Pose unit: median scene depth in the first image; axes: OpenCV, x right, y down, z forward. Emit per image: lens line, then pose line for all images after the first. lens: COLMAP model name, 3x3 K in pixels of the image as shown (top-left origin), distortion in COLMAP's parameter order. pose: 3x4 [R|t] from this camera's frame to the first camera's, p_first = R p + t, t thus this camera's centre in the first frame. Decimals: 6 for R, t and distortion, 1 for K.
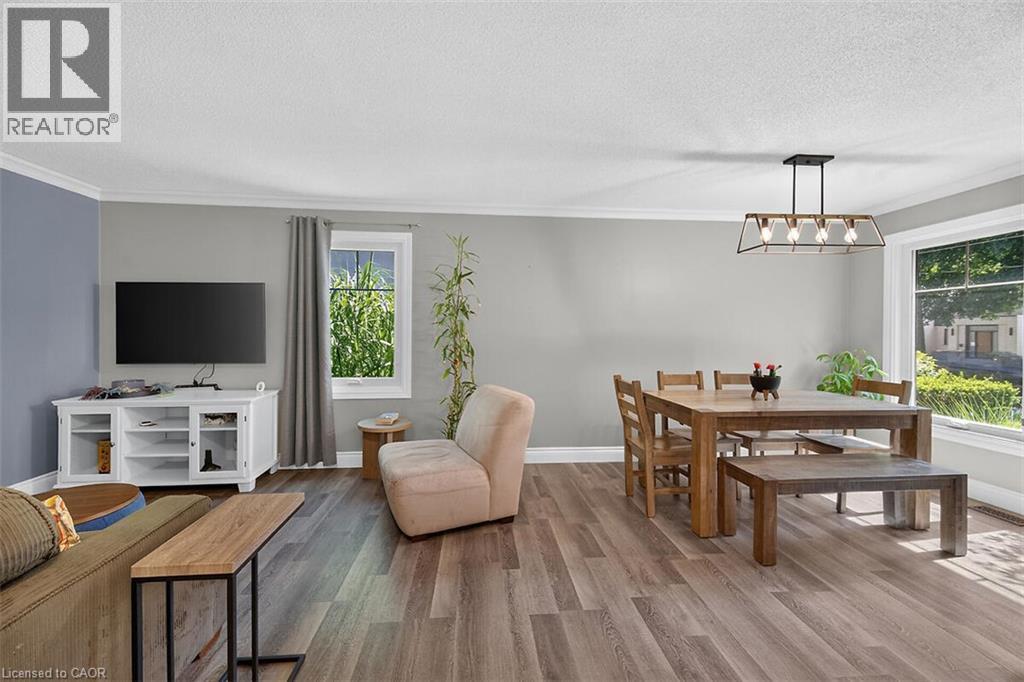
lens RADIAL K [[407.4, 0, 505.9], [0, 407.4, 332.8], [0, 0, 1]] dist [0.000389, 0.000135]
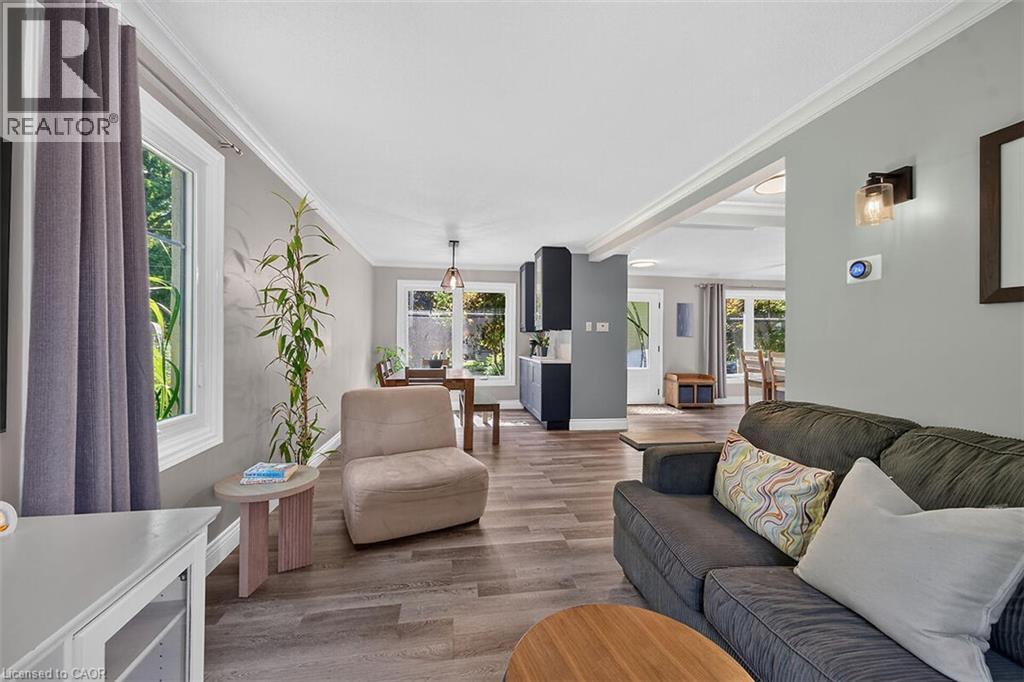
lens RADIAL K [[407.4, 0, 505.9], [0, 407.4, 332.8], [0, 0, 1]] dist [0.000389, 0.000135]
pose [[-0.075883, 0.007336, 0.997090, -1.439505], [-0.003544, 0.999965, -0.007627, 0.017133], [-0.997110, -0.004112, -0.075854, 1.099661]]
